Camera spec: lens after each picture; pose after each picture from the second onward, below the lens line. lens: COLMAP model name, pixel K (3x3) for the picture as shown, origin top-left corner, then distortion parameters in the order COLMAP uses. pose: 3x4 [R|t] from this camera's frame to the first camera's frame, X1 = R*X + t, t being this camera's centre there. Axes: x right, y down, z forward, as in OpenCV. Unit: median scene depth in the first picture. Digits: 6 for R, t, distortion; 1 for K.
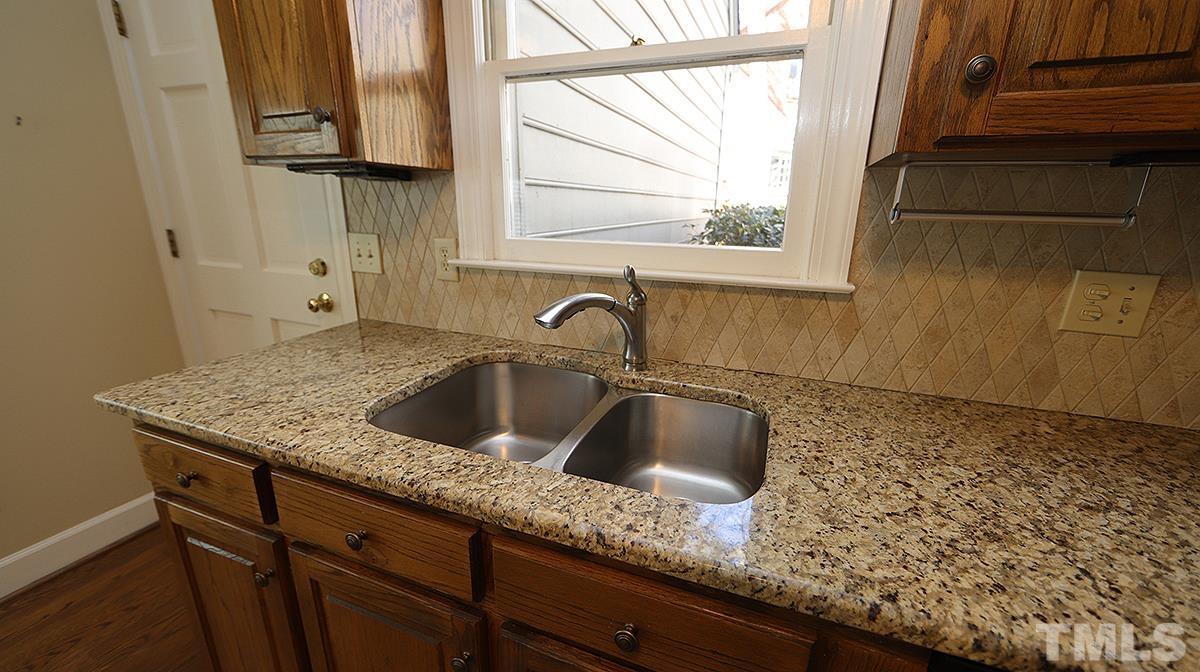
lens RADIAL K [[466.8, 0, 600.7], [0, 466.8, 342.6], [0, 0, 1]] dist [-0.000731, -0.000134]
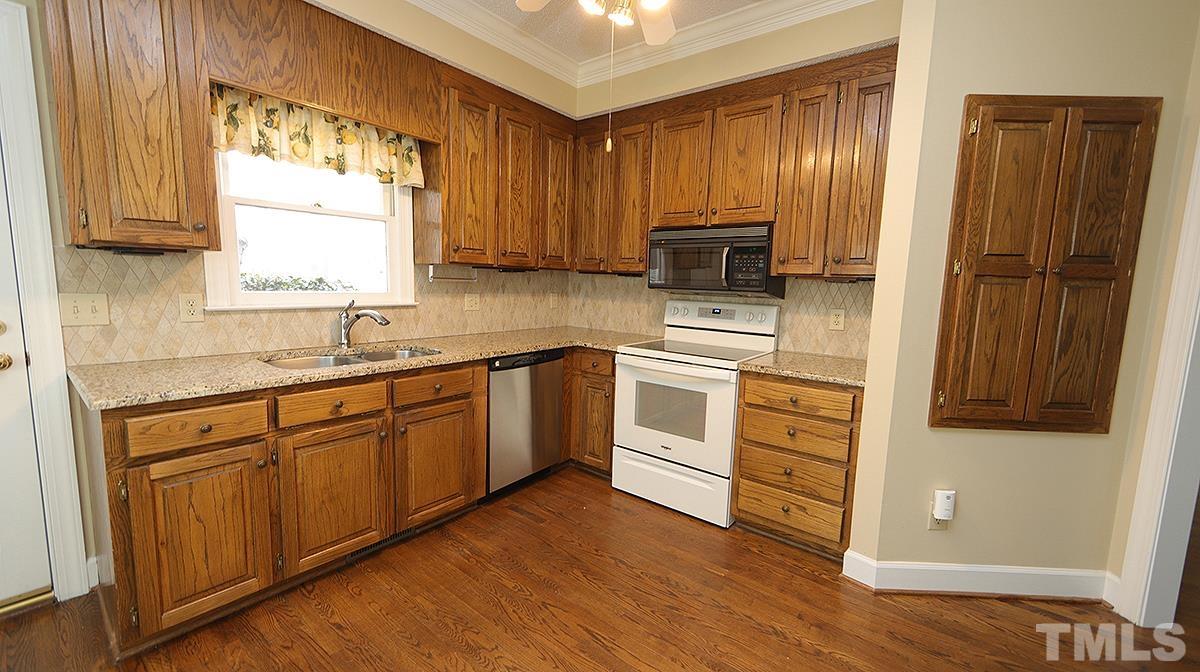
lens RADIAL K [[466.8, 0, 600.9], [0, 466.8, 336.9], [0, 0, 1]] dist [-0.000731, -0.000134]
pose [[0.296442, -0.119809, 0.947506, -0.995650], [0.245295, 0.968371, 0.045703, 0.122202], [-0.923013, 0.218870, 0.316454, -0.486965]]
